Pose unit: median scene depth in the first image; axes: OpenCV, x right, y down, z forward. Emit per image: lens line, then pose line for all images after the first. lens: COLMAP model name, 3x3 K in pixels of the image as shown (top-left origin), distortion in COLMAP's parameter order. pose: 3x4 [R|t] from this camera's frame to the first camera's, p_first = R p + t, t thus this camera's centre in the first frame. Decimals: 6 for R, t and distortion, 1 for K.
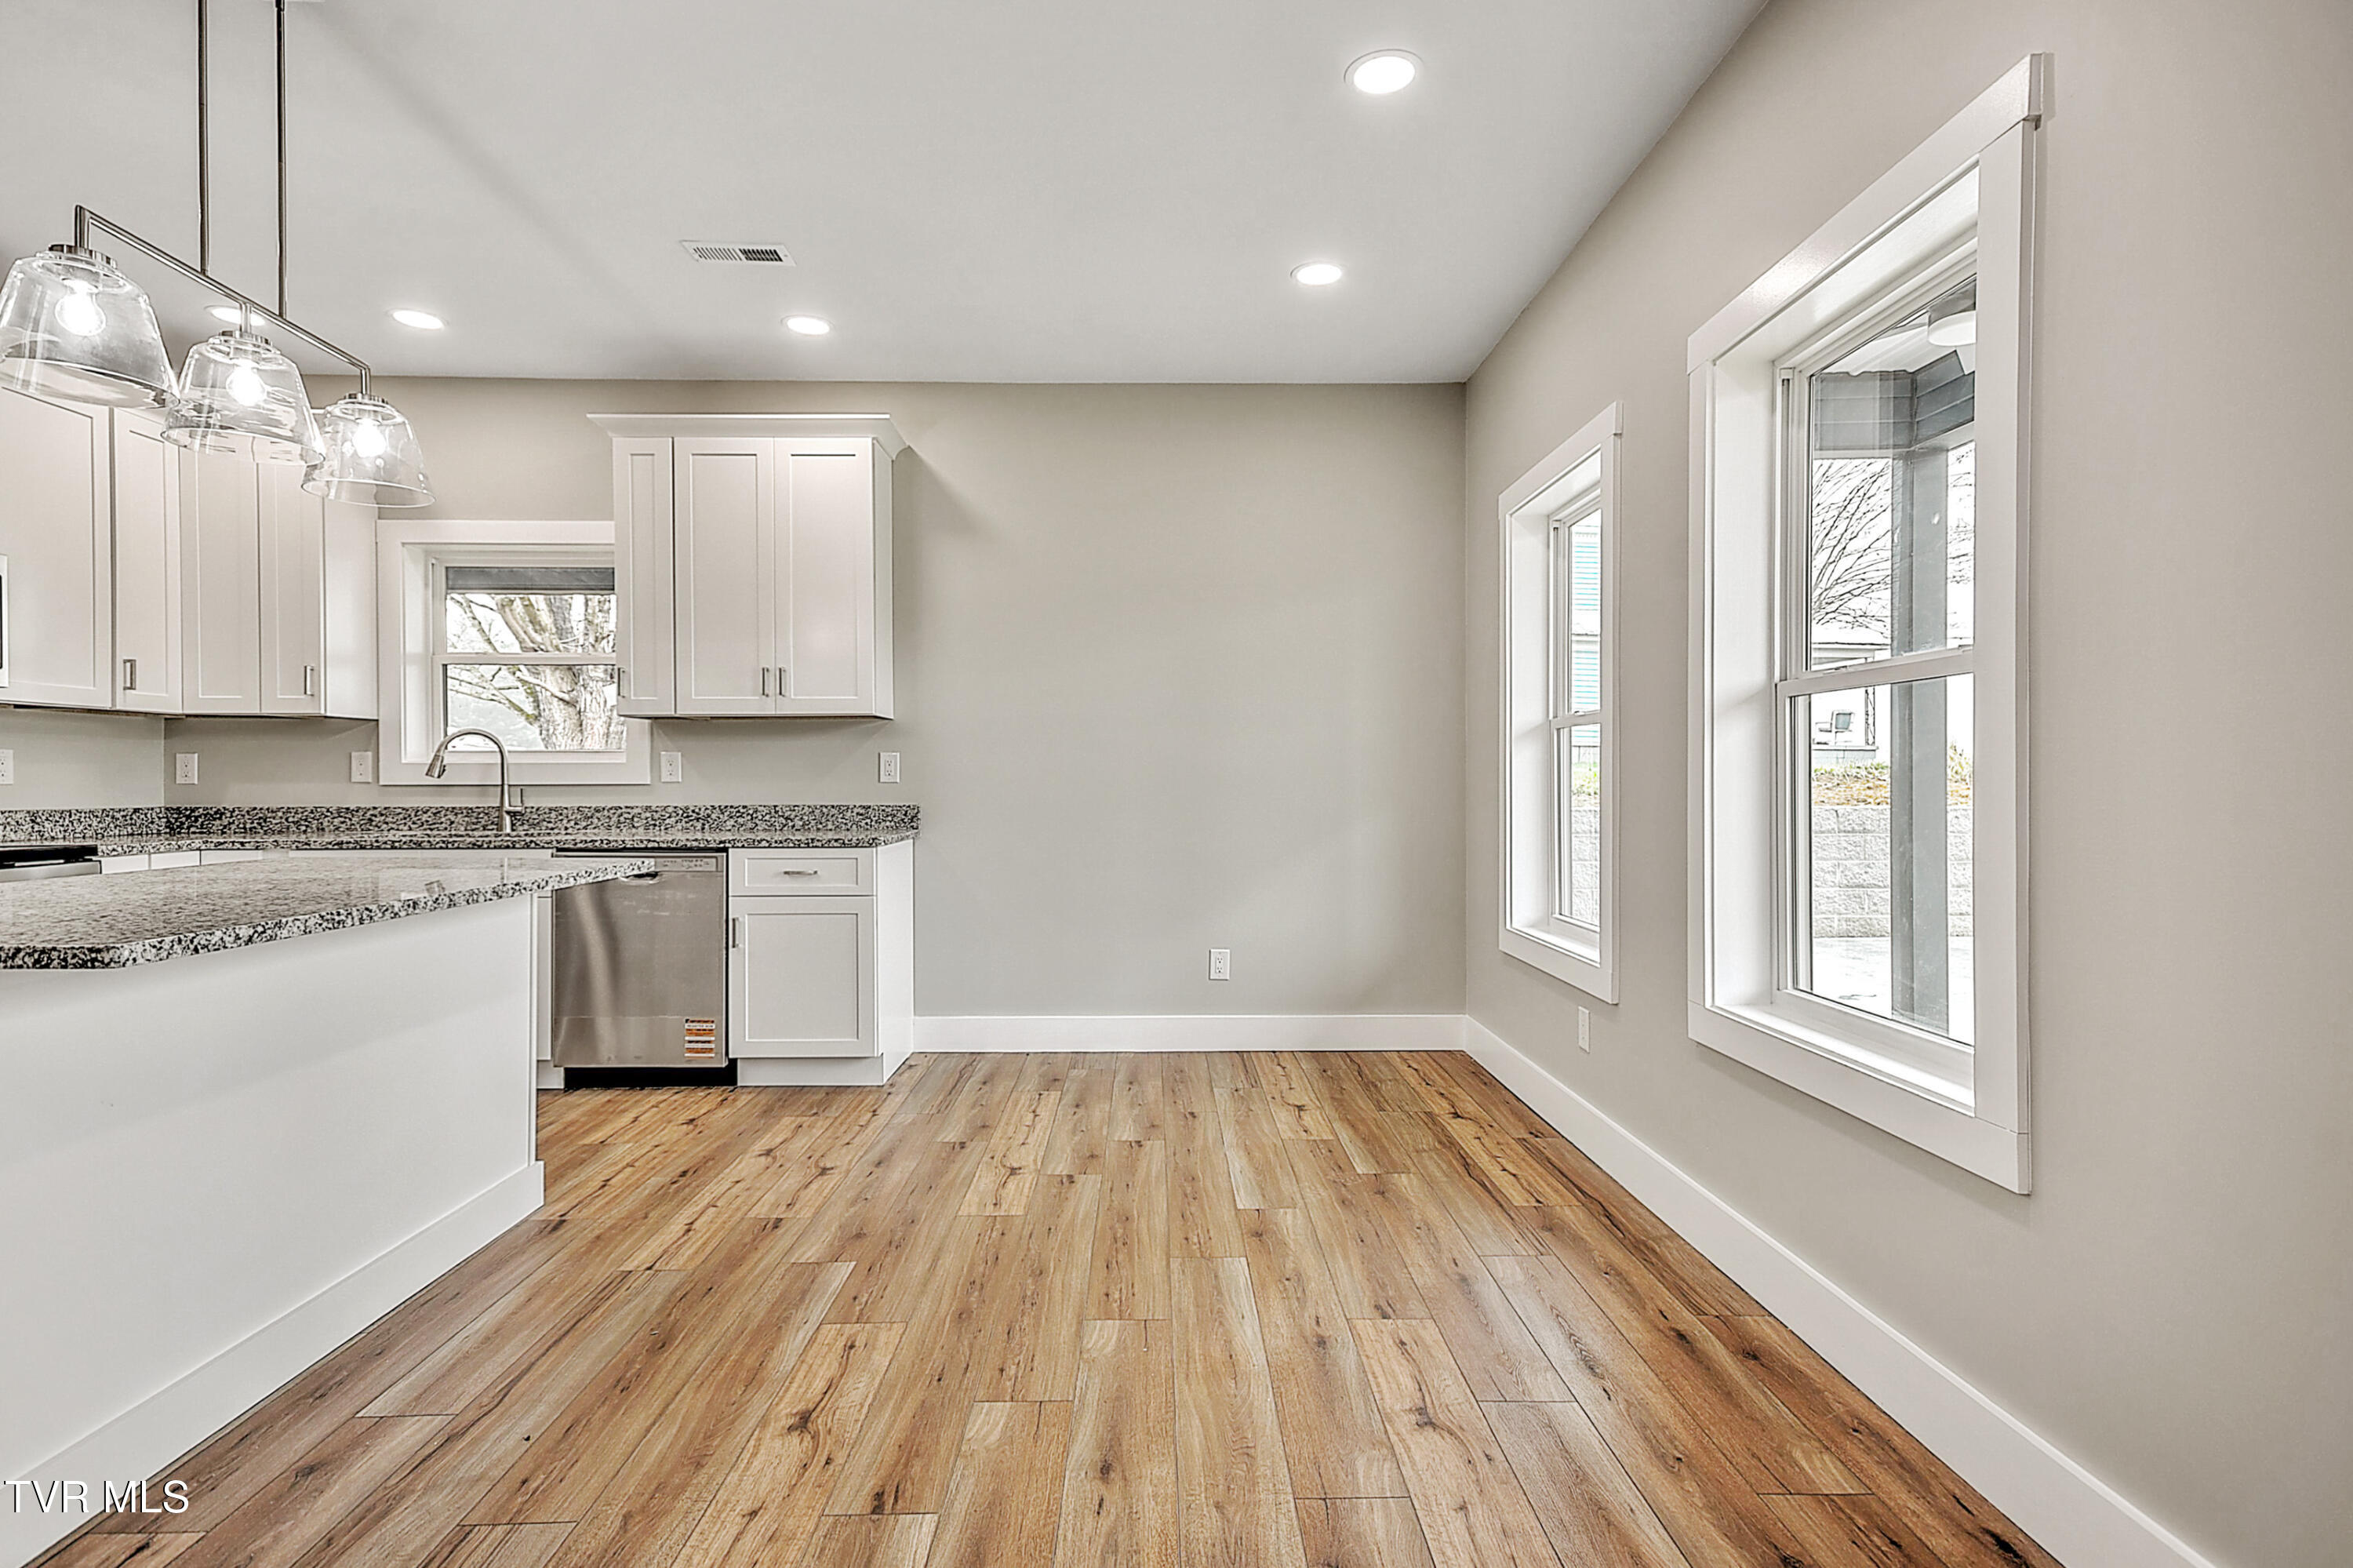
lens RADIAL K [[1186.2, 0, 1160.8], [0, 1186.2, 781.6], [0, 0, 1]] dist [0.027300, -0.001073]
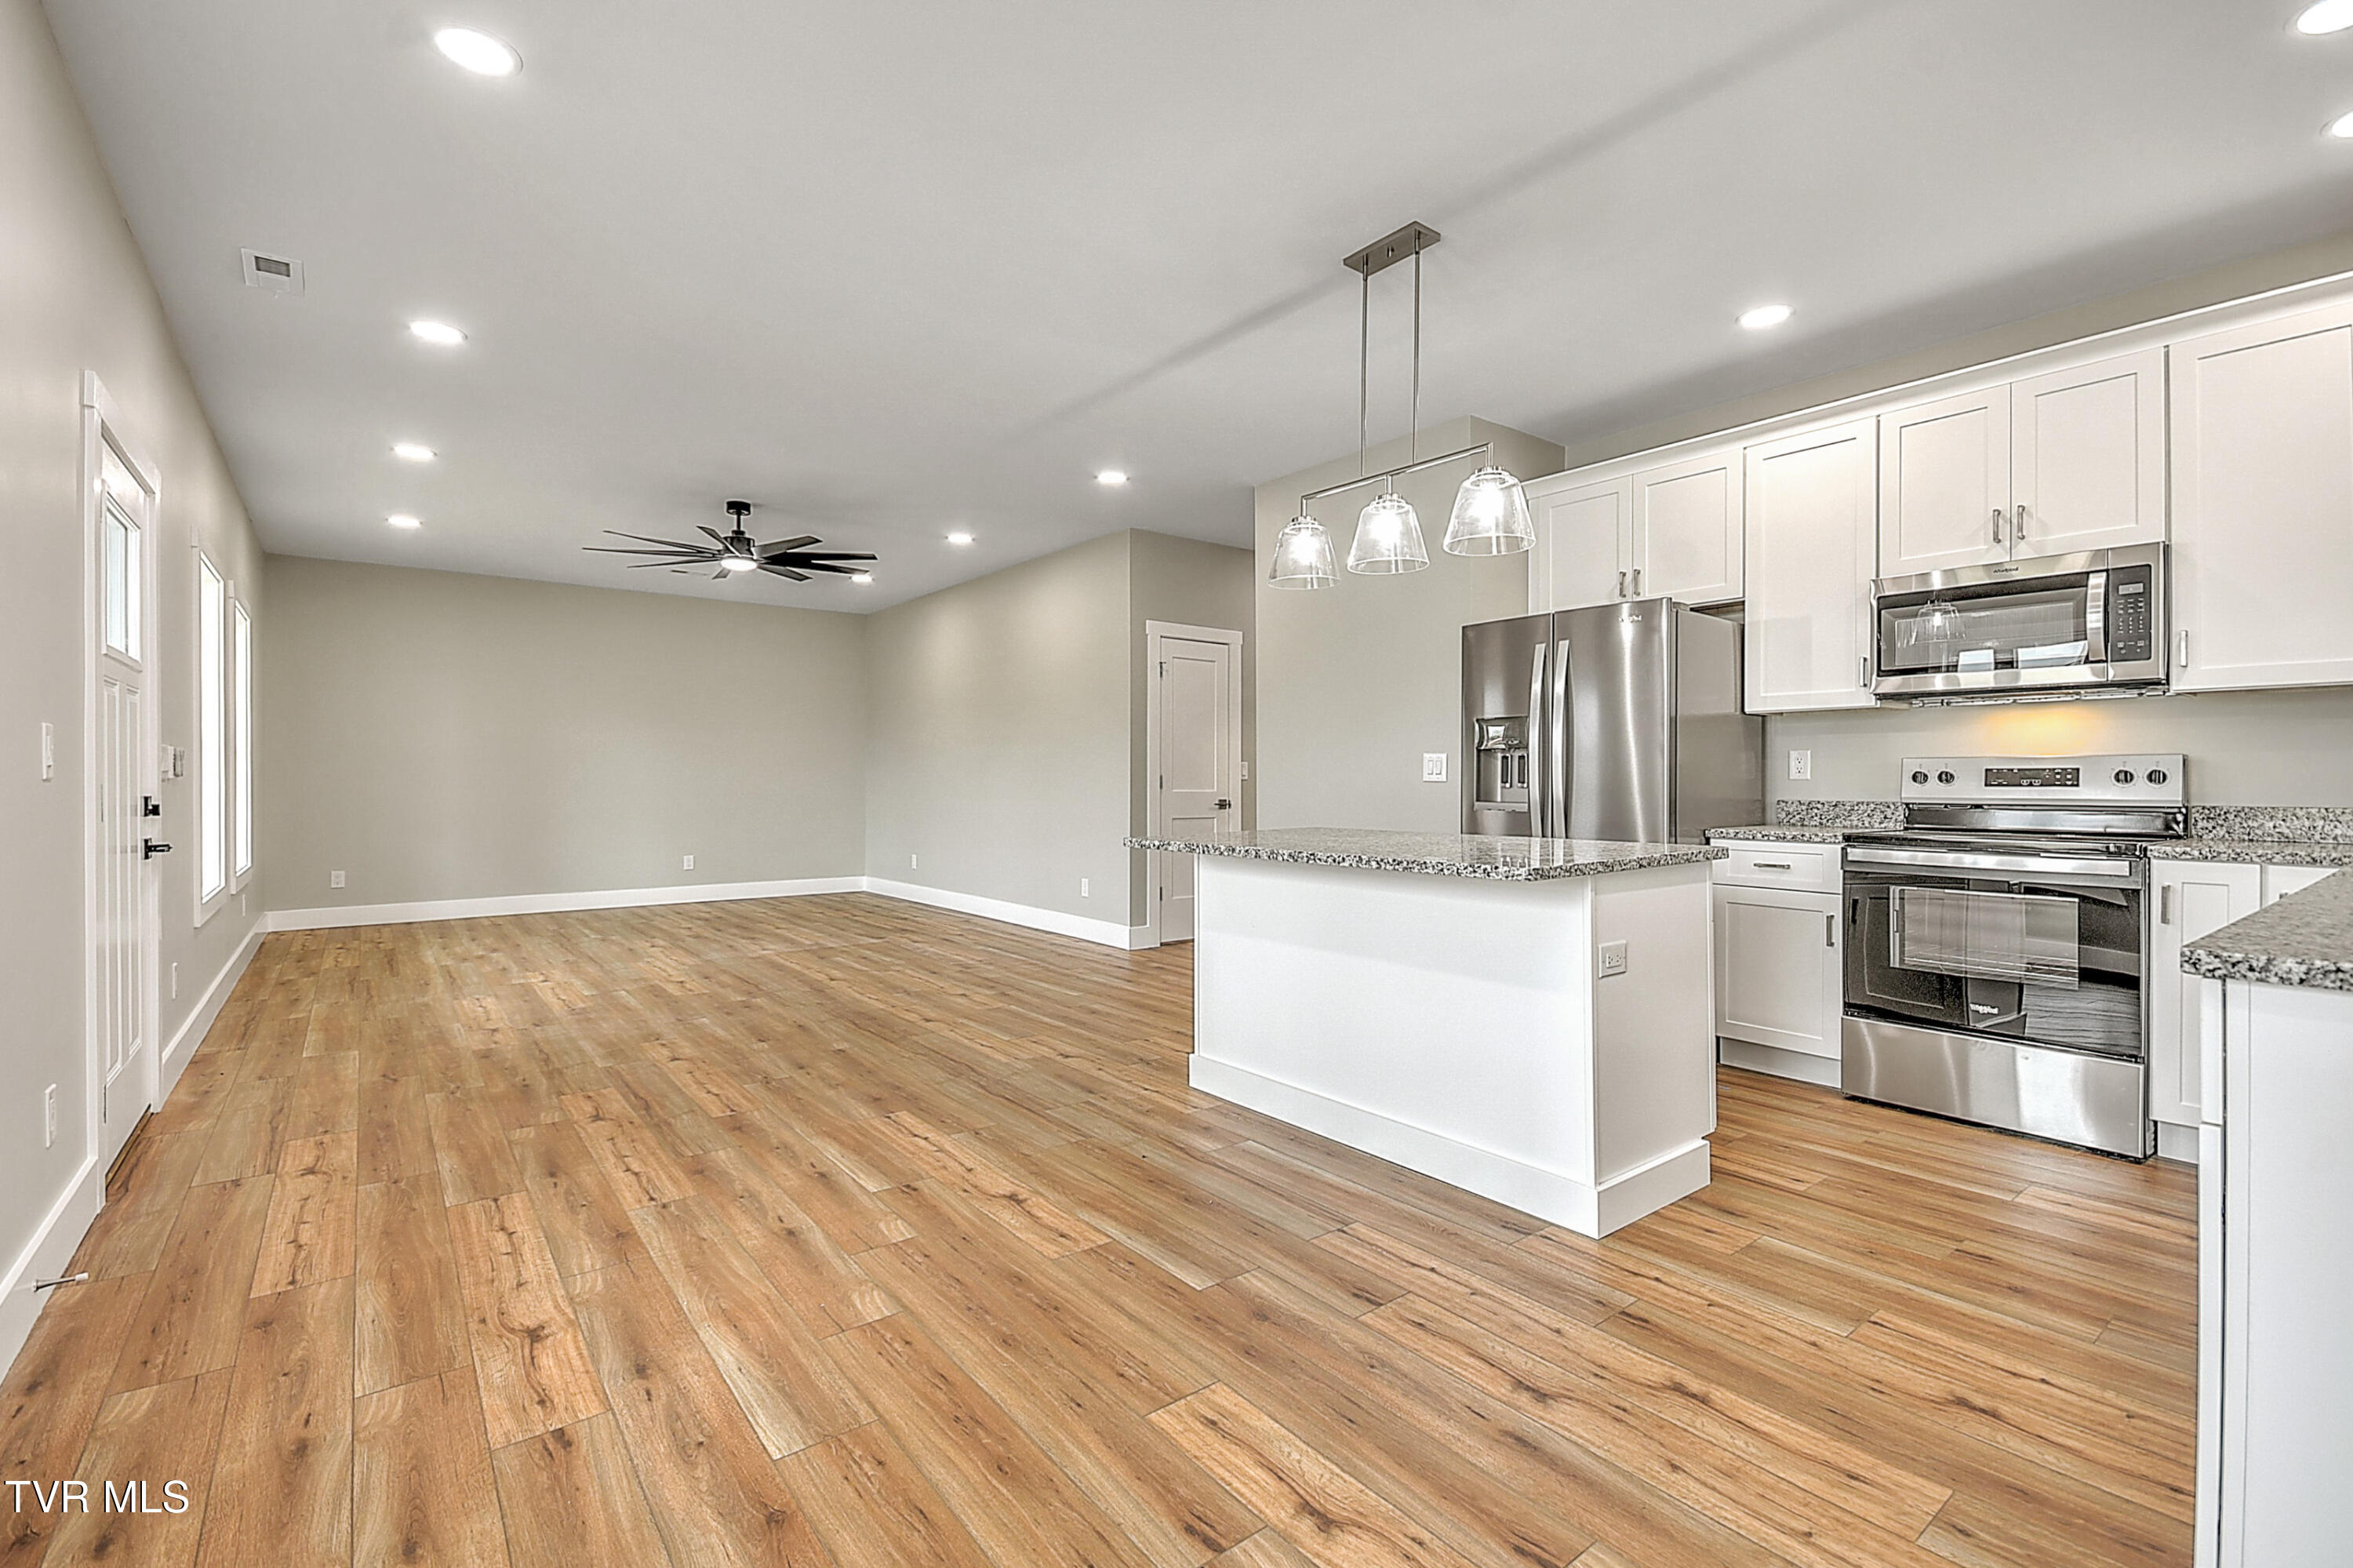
lens RADIAL K [[1022.1, 0, 1159.5], [0, 1022.1, 796.0], [0, 0, 1]] dist [0.010460, -0.002996]
pose [[-0.797075, 0.014301, -0.603711, 0.191771], [0.001906, 0.999774, 0.021166, -0.002250], [0.603877, 0.015720, -0.796922, 1.239845]]
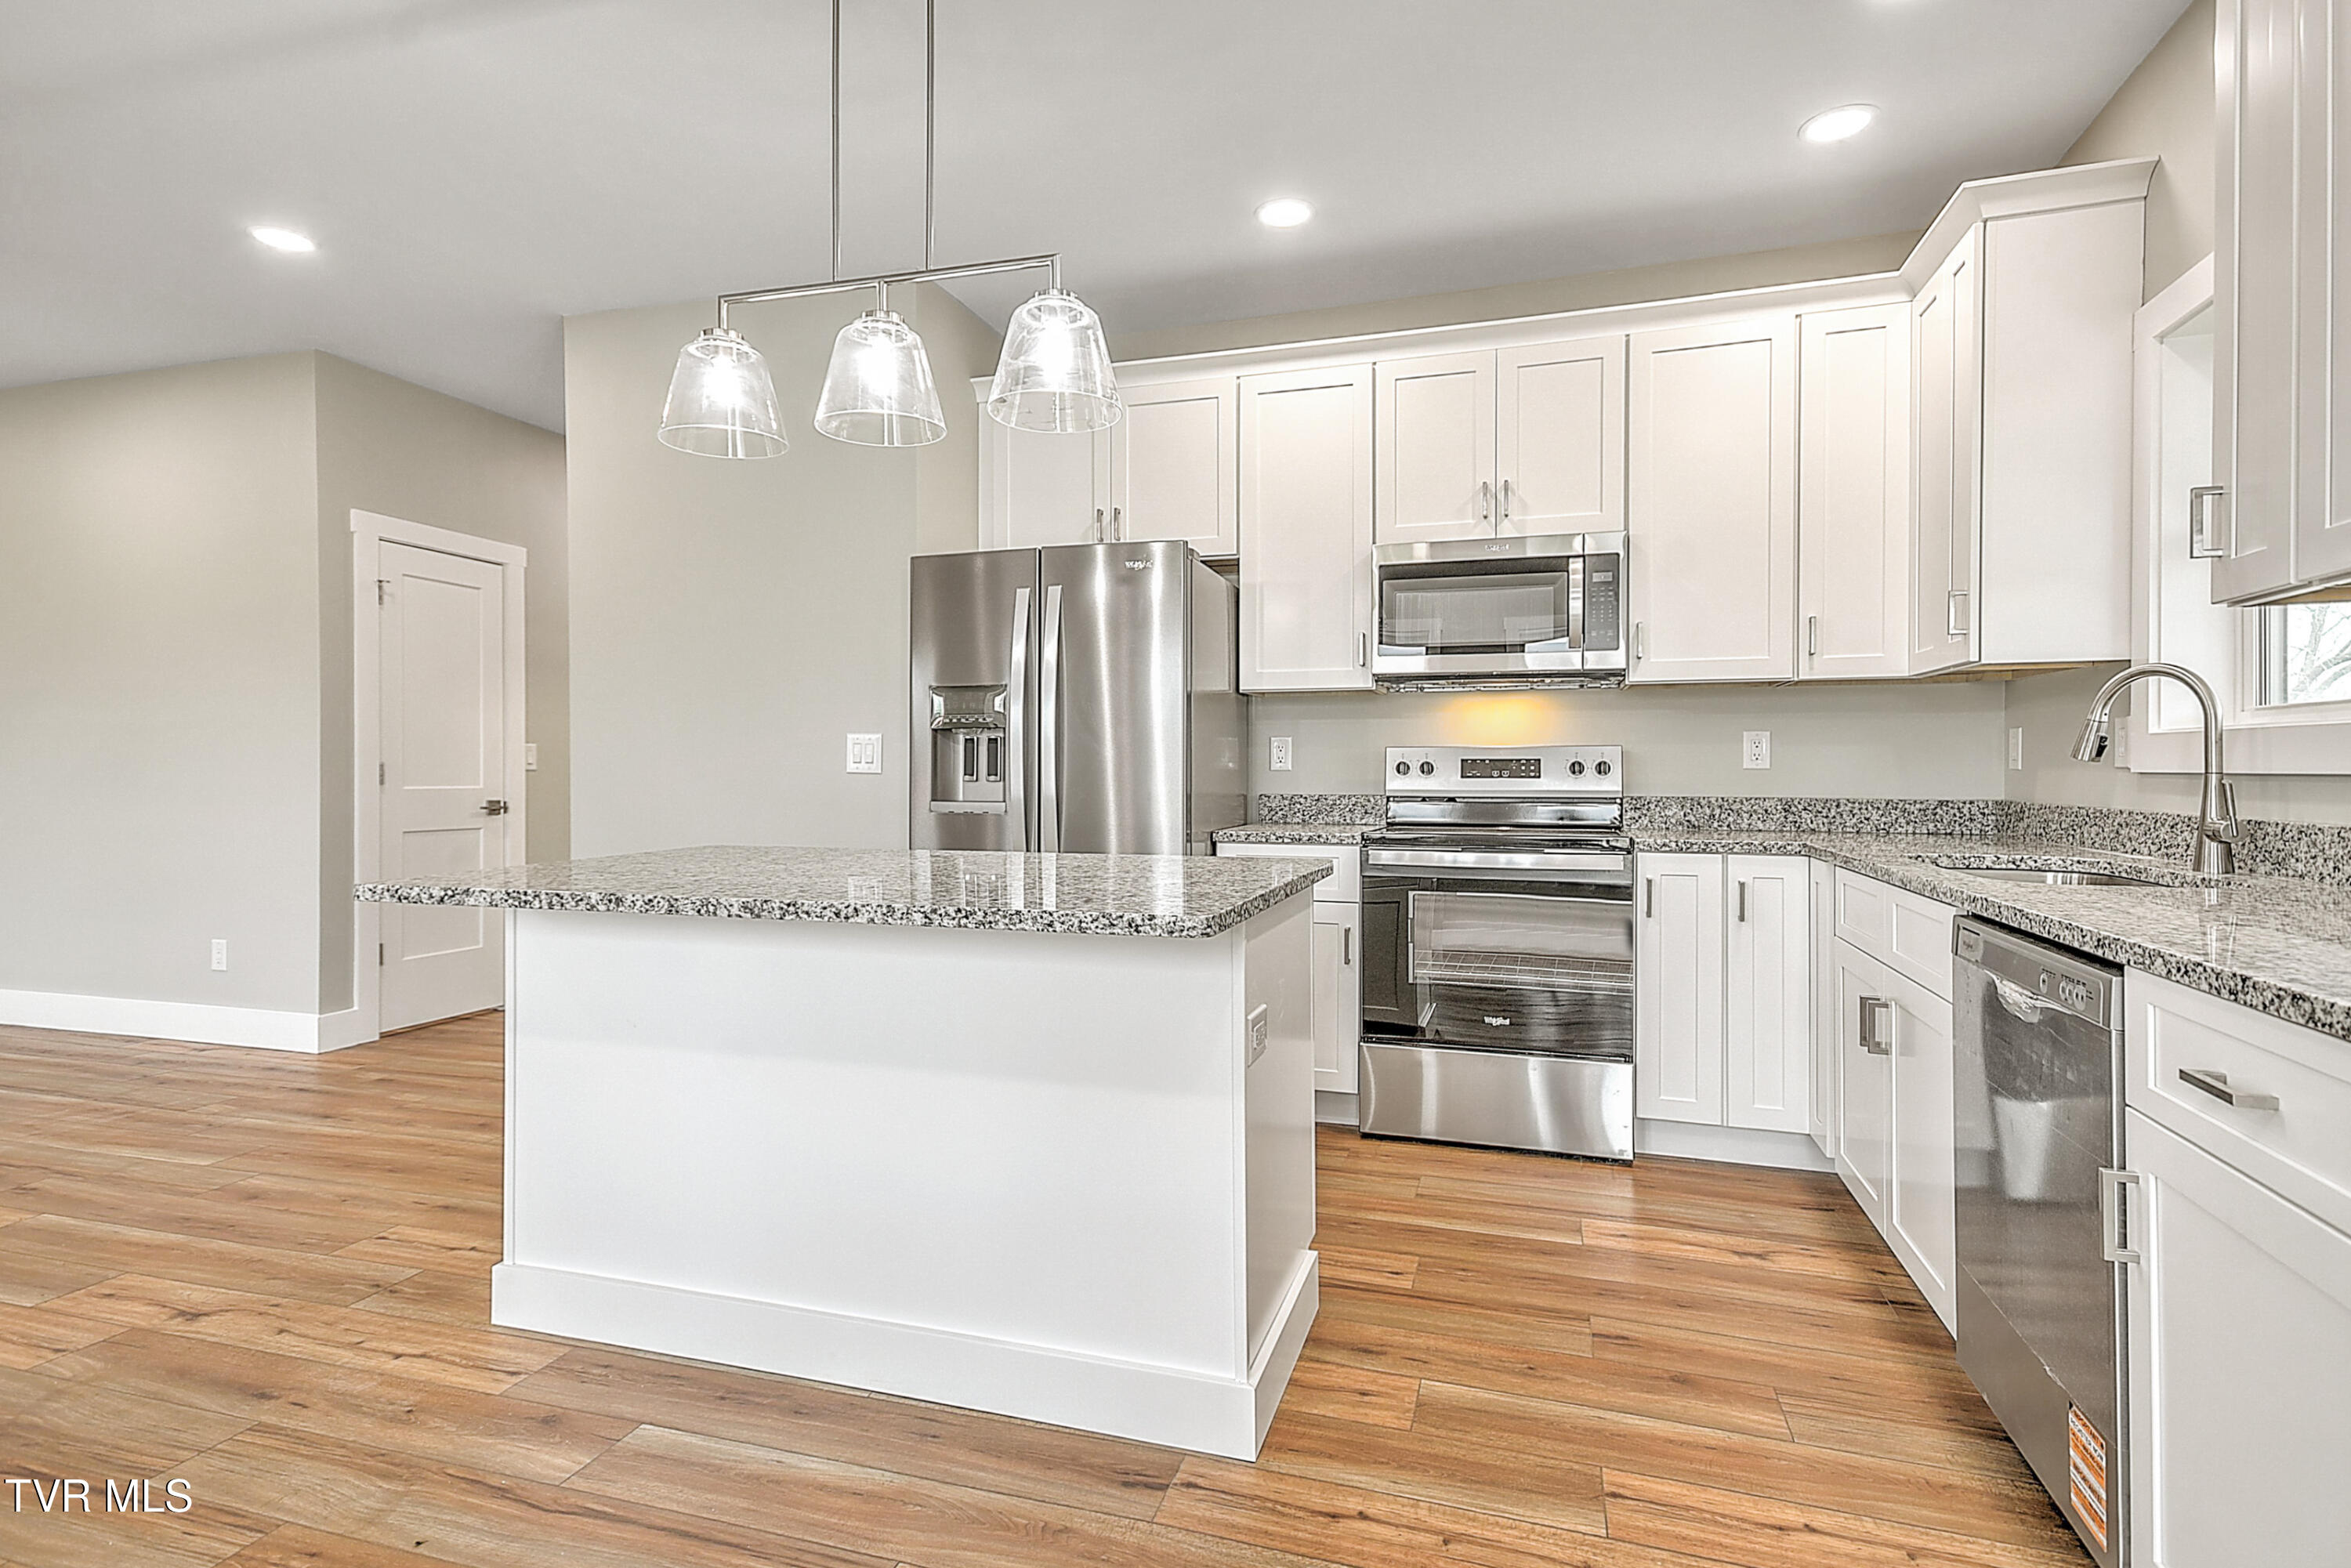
lens RADIAL K [[1185.1, 0, 1165.5], [0, 1185.1, 780.0], [0, 0, 1]] dist [0.027300, -0.001073]
pose [[-0.313231, 0.012570, -0.949594, 0.062161], [-0.001883, 0.999902, 0.013857, -0.001489], [0.949675, 0.006129, -0.313177, 1.002083]]
